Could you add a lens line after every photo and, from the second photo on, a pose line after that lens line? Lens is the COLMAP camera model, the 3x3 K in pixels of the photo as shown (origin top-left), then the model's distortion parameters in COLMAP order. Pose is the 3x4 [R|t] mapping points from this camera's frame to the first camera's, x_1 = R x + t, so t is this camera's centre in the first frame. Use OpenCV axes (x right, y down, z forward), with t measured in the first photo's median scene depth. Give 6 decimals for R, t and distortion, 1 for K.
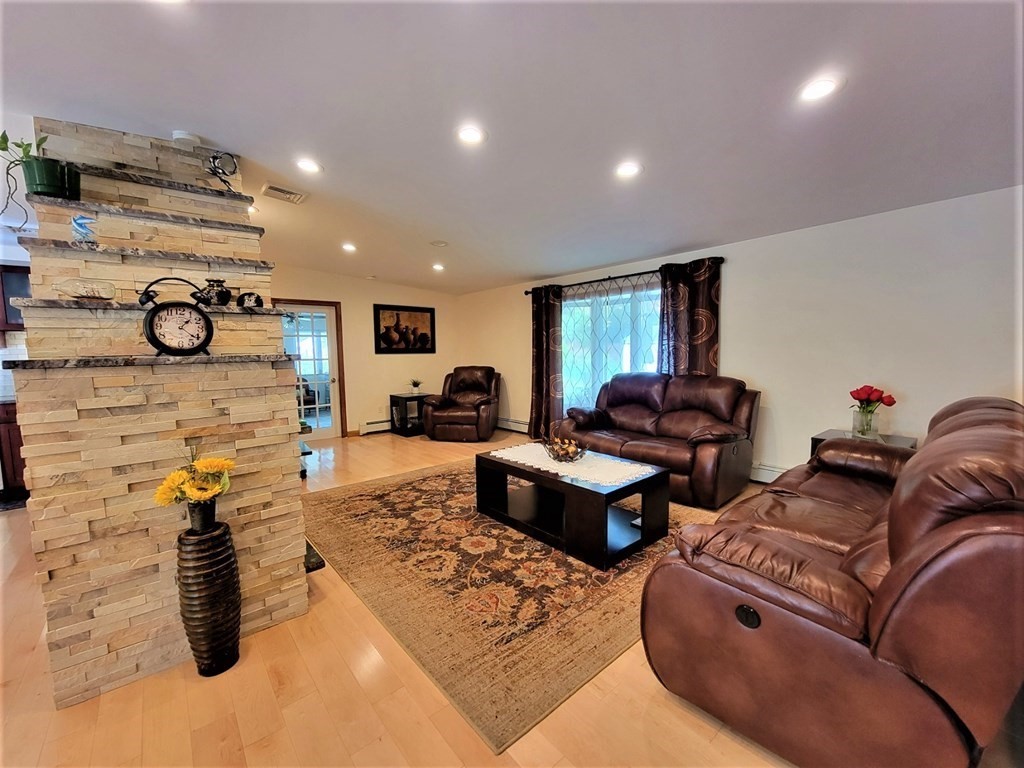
lens RADIAL K [[418.9, 0, 509.4], [0, 418.9, 385.0], [0, 0, 1]] dist [-0.002743, -0.000536]
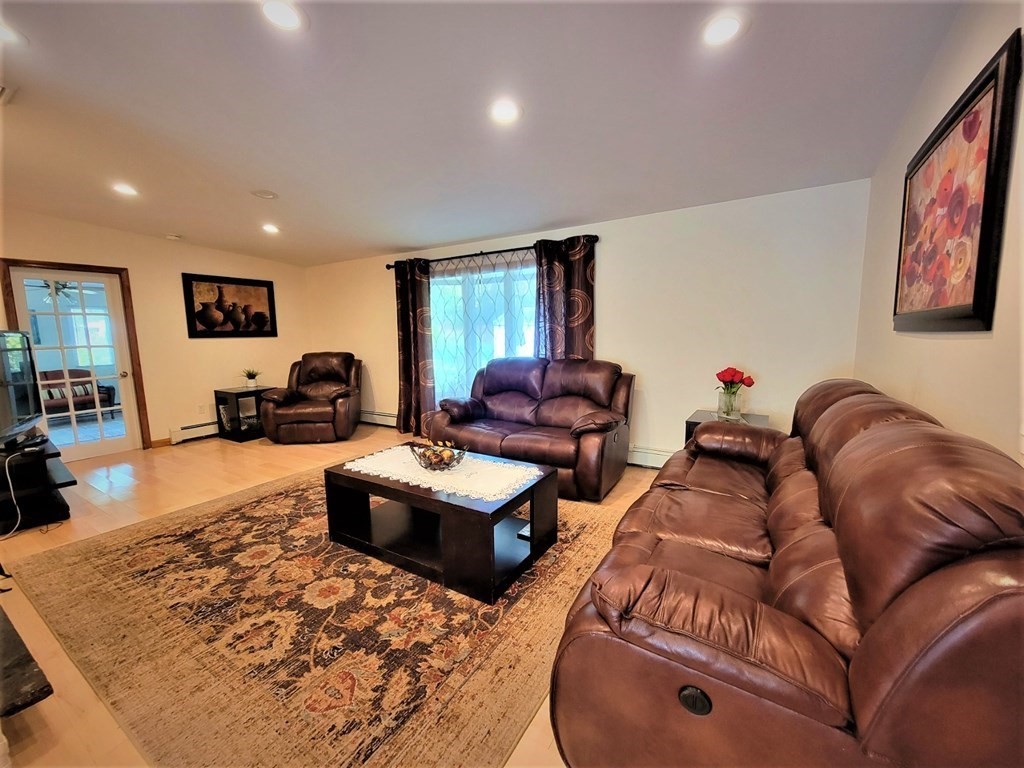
lens RADIAL K [[418.9, 0, 509.4], [0, 418.9, 385.0], [0, 0, 1]] dist [-0.002743, -0.000536]
pose [[0.953807, -0.040590, 0.297664, 0.023220], [0.027367, 0.998450, 0.048459, -0.019184], [-0.299170, -0.038074, 0.953440, 0.162856]]
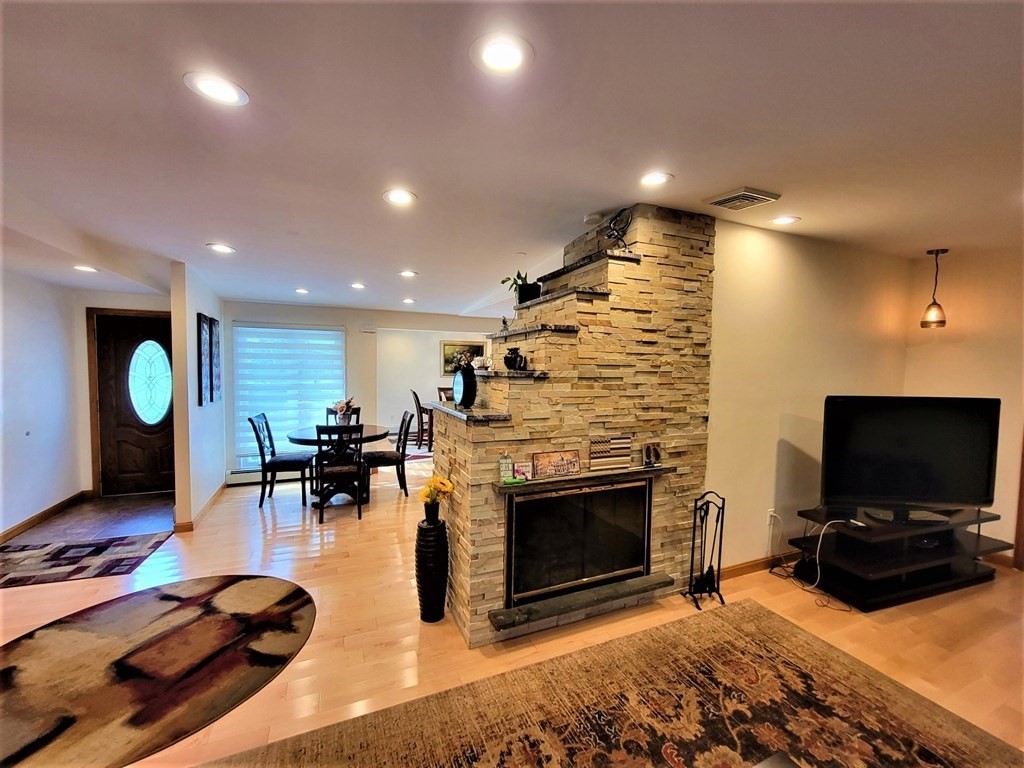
lens RADIAL K [[418.9, 0, 509.4], [0, 418.9, 385.0], [0, 0, 1]] dist [-0.002743, -0.000536]
pose [[-0.295435, 0.057675, -0.953620, 0.314561], [-0.087808, 0.992312, 0.087218, -0.158030], [0.951319, 0.109502, -0.288100, 0.854749]]
